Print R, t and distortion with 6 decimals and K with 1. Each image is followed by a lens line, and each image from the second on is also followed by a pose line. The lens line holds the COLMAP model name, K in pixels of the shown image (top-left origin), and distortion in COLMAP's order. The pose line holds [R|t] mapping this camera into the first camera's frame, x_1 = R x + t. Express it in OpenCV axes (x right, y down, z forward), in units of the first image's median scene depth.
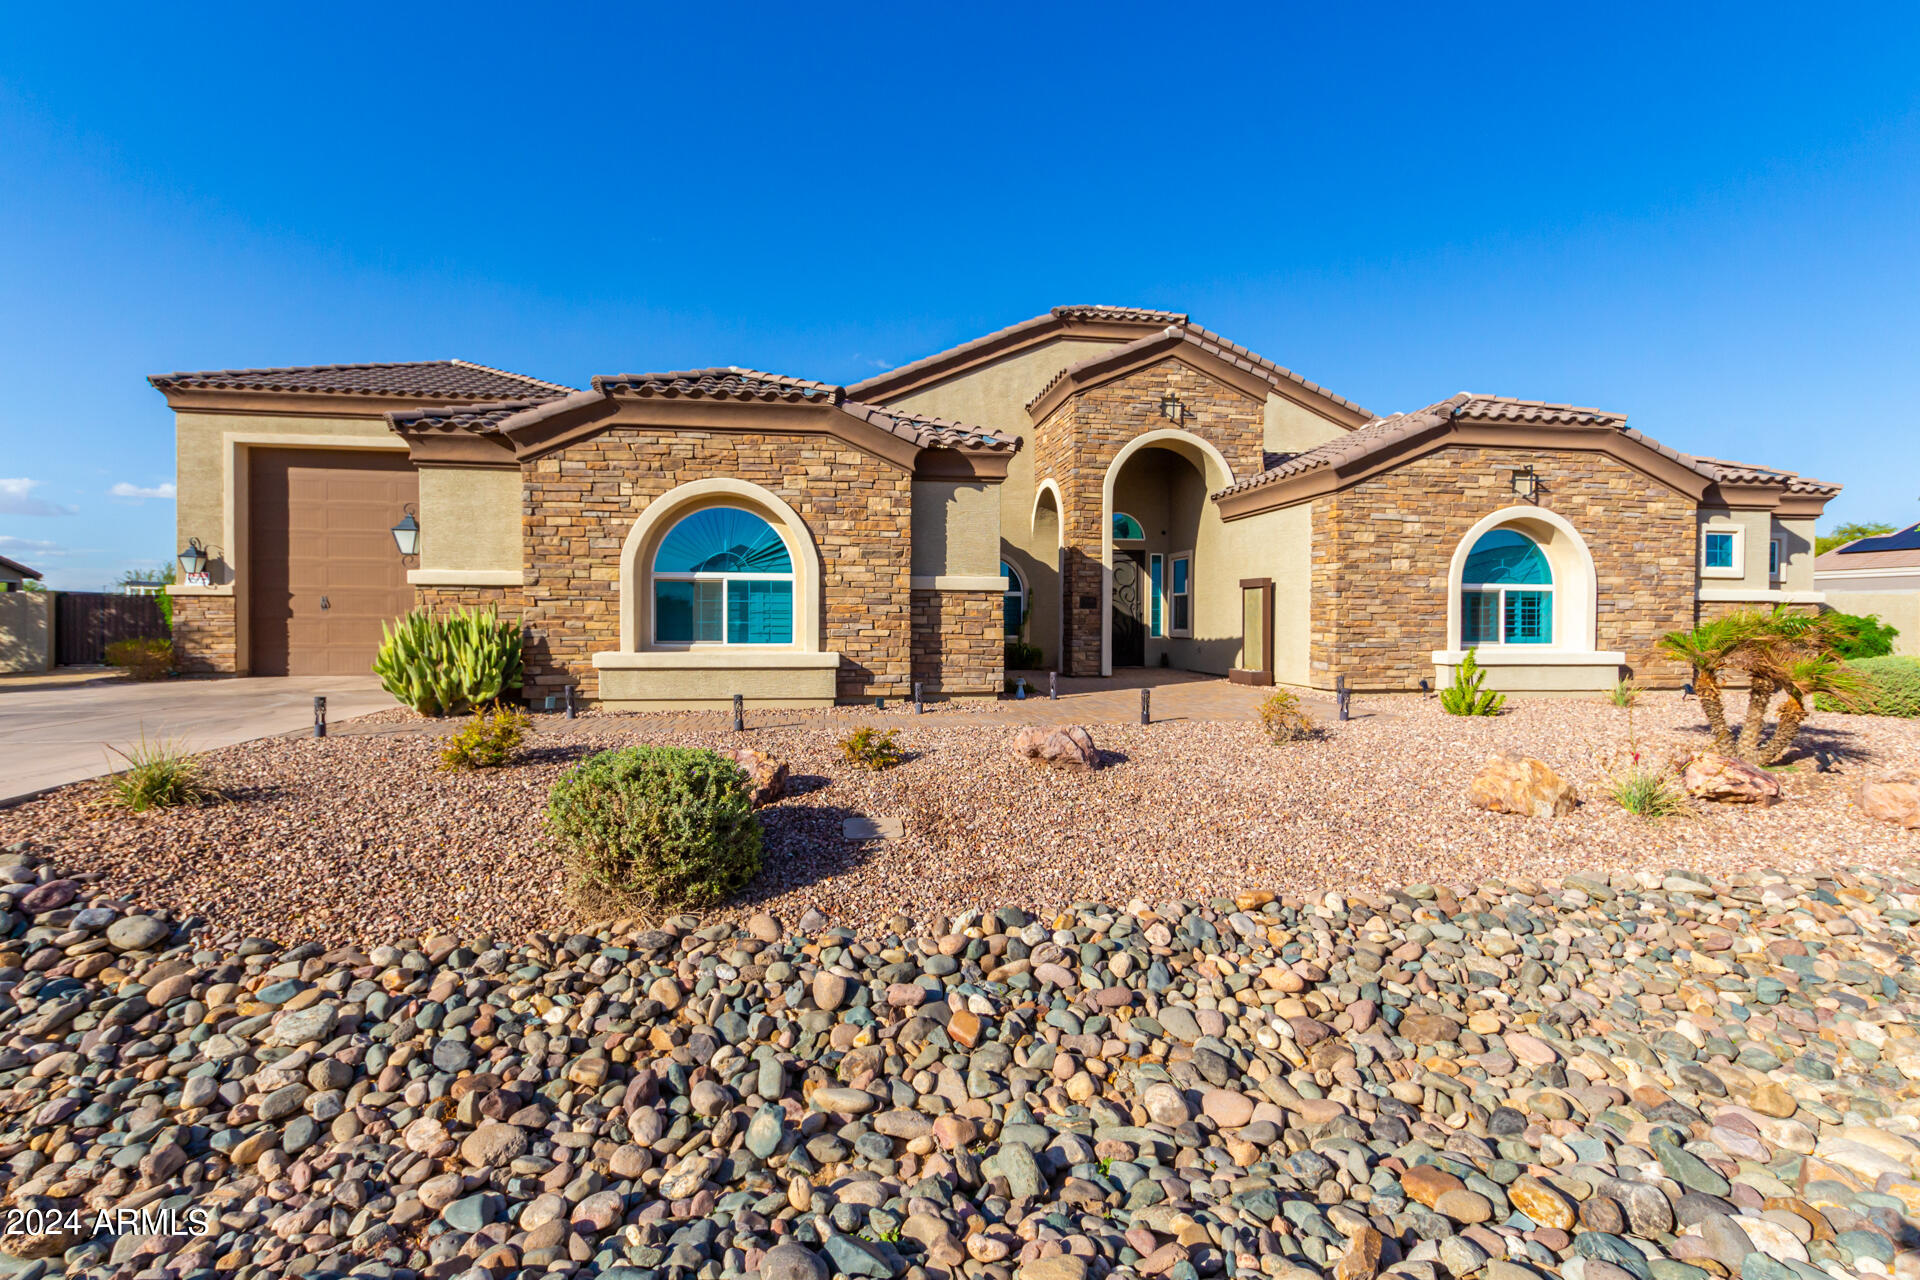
lens RADIAL K [[874.0, 0, 955.5], [0, 874.0, 634.3], [0, 0, 1]] dist [0.005849, -0.000499]
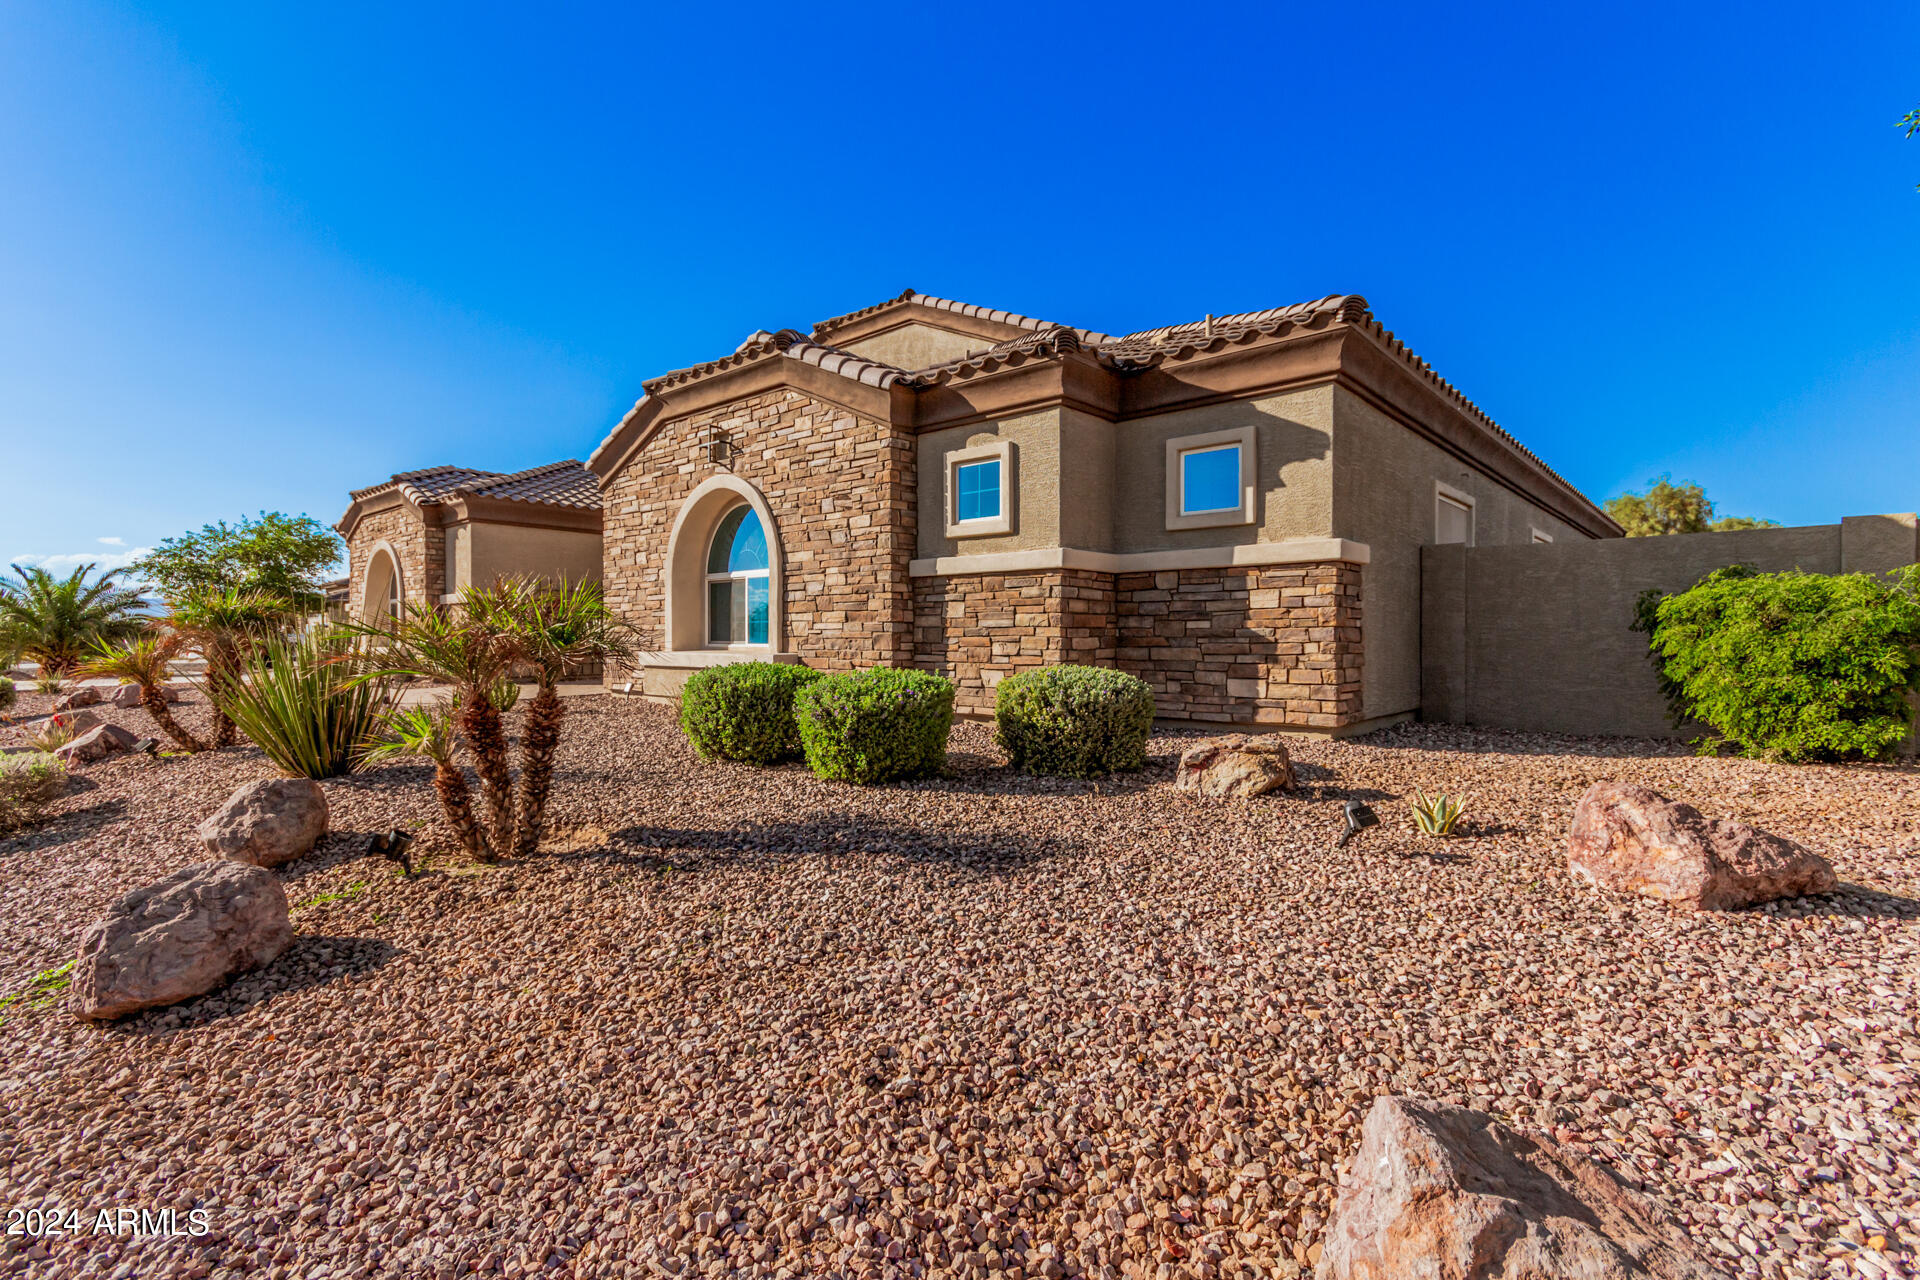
lens RADIAL K [[883.6, 0, 966.0], [0, 883.6, 651.7], [0, 0, 1]] dist [-0.002574, 0.003384]
pose [[0.644159, 0.006484, -0.764864, 1.469797], [-0.006516, 0.999974, 0.002989, 0.015556], [0.764864, 0.003059, 0.644185, 0.661765]]
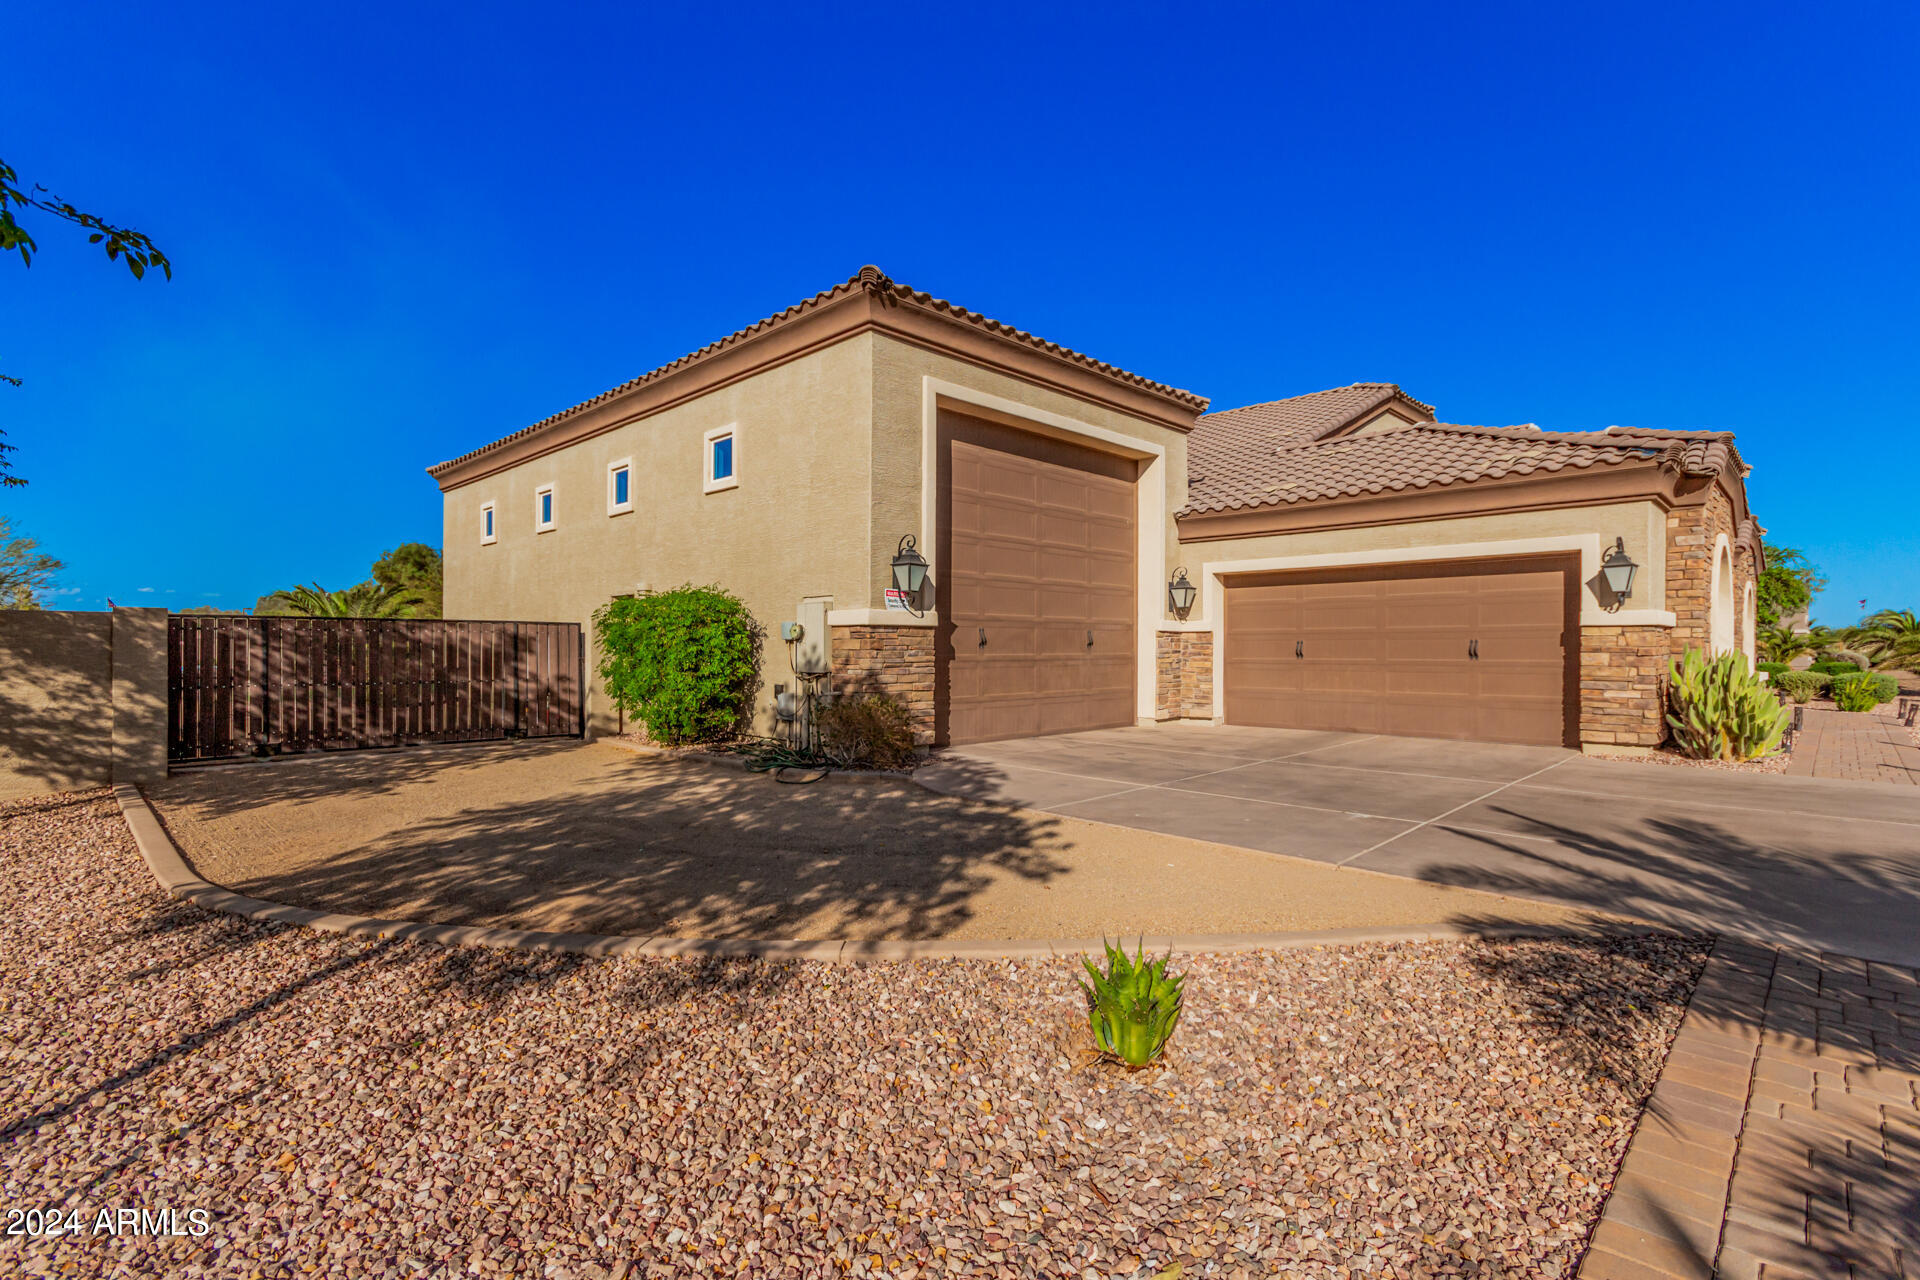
lens RADIAL K [[892.9, 0, 960.0], [0, 892.9, 640.0], [0, 0, 1]] dist [0.018462, 0.000261]
pose [[0.796456, 0.002043, 0.604693, -1.507858], [0.012384, 0.999729, -0.019690, -0.025835], [-0.604569, 0.023170, 0.796215, 0.573873]]
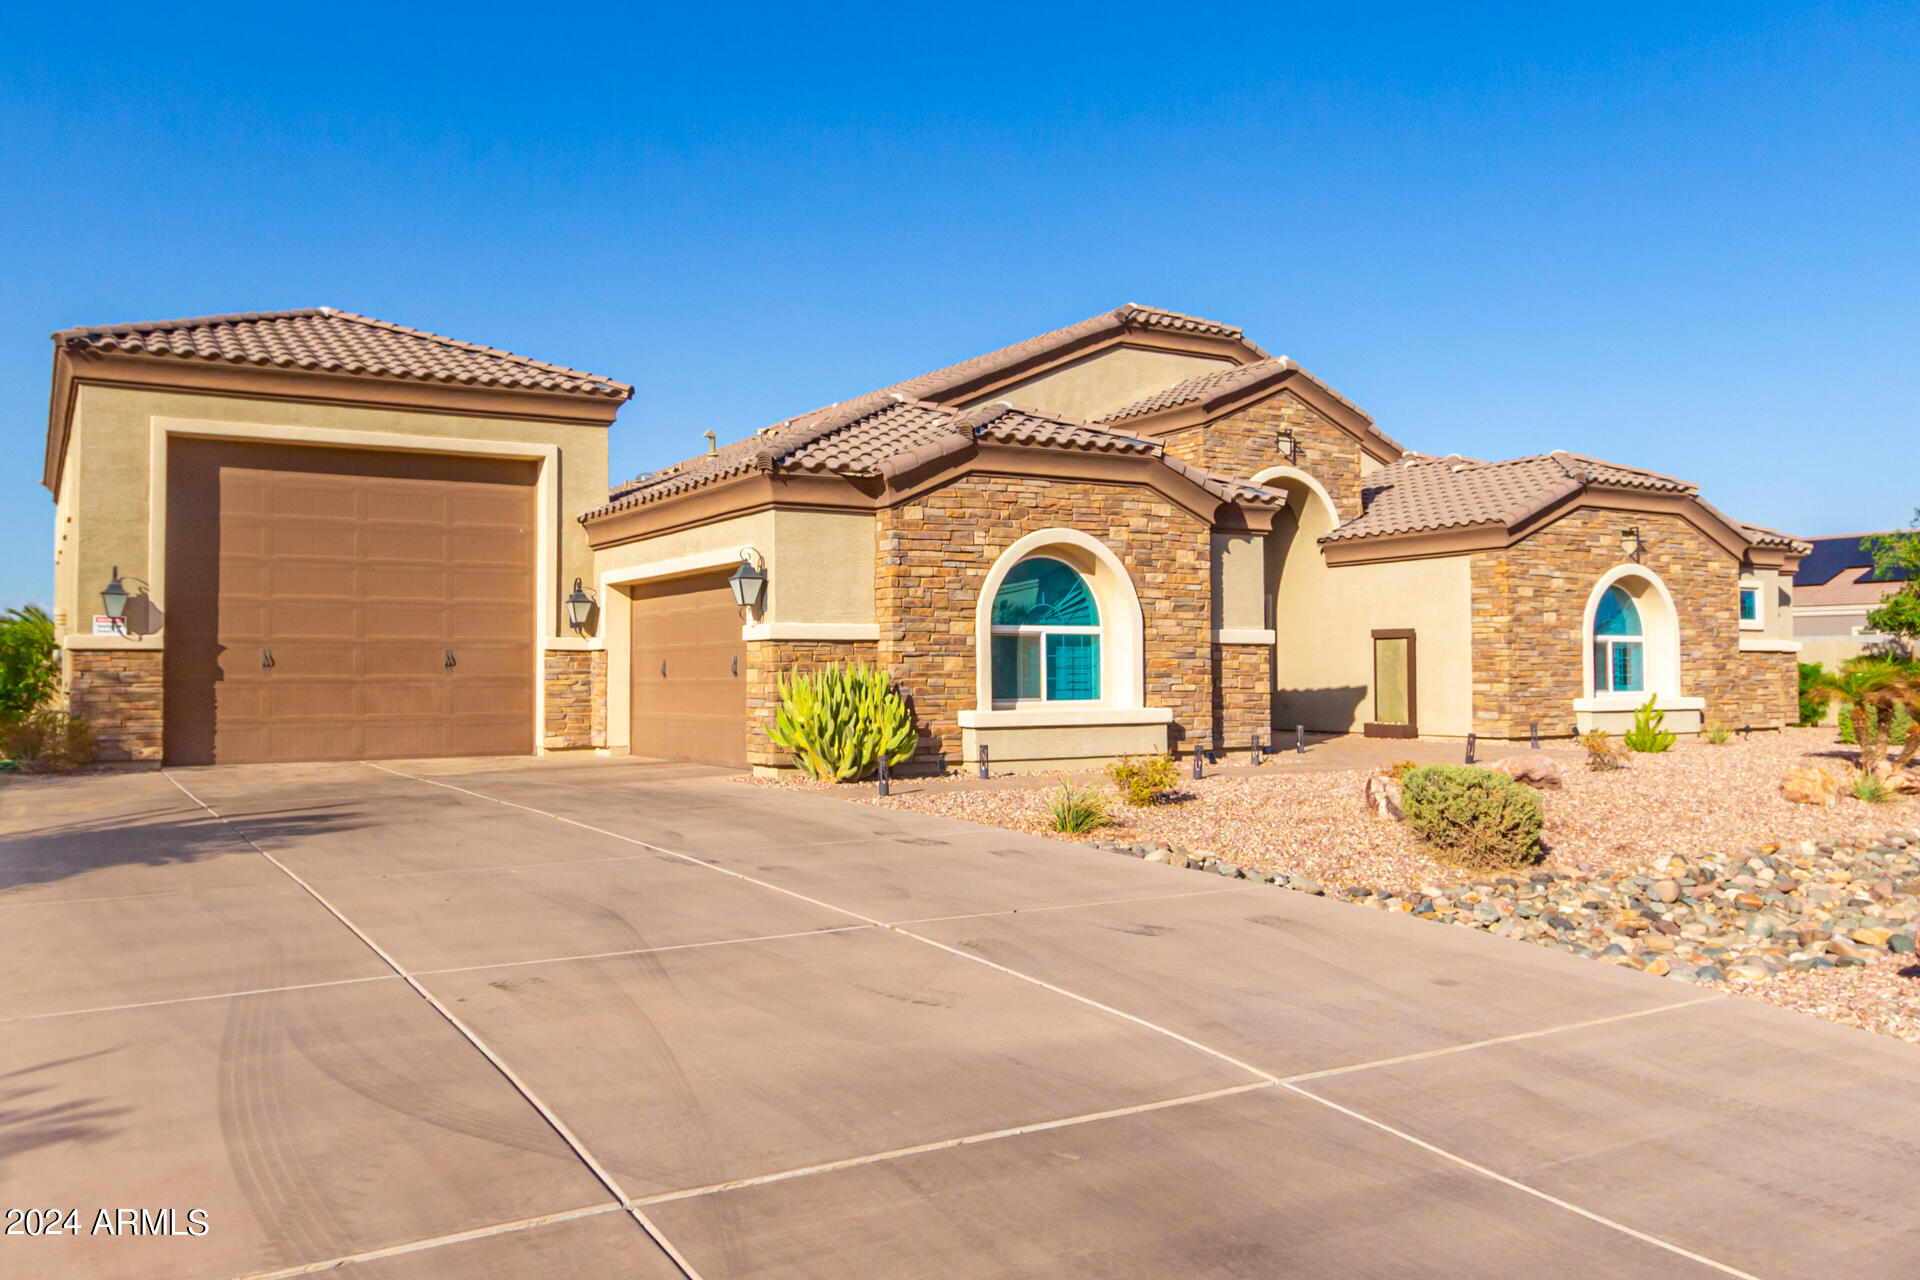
lens RADIAL K [[1488.4, 0, 912.0], [0, 1488.4, 646.1], [0, 0, 1]] dist [-0.001569, 0.003955]
pose [[0.930707, -0.002489, 0.365757, -0.874641], [0.015851, 0.999312, -0.033535, 0.002769], [-0.365422, 0.037009, 0.930106, -0.392992]]
